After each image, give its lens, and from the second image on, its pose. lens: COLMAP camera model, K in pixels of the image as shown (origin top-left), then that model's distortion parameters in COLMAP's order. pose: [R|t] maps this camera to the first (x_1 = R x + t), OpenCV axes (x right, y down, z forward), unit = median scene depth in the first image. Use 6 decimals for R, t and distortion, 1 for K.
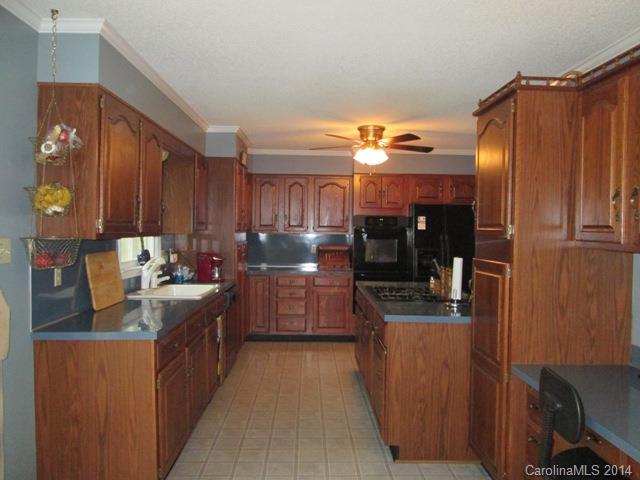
lens RADIAL K [[523.4, 0, 320.0], [0, 523.4, 240.0], [0, 0, 1]] dist [-0.061375, 0.002022]
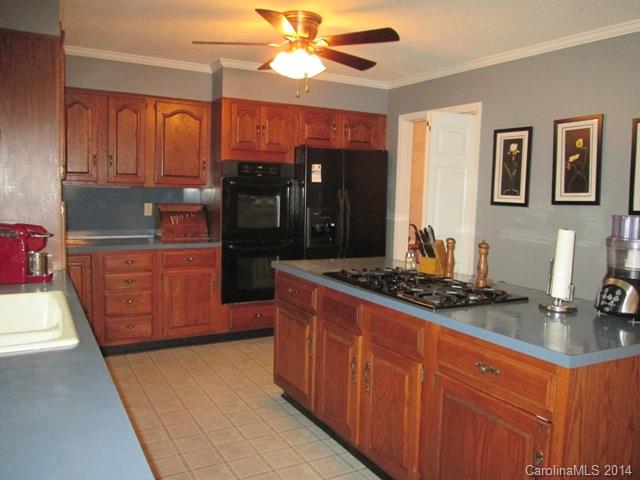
lens RADIAL K [[523.4, 0, 320.0], [0, 523.4, 240.0], [0, 0, 1]] dist [-0.061375, 0.002022]
pose [[0.883678, -0.038429, 0.466515, -0.142736], [-0.001655, 0.996362, 0.085208, -0.001829], [-0.468092, -0.076068, 0.880400, 0.337578]]
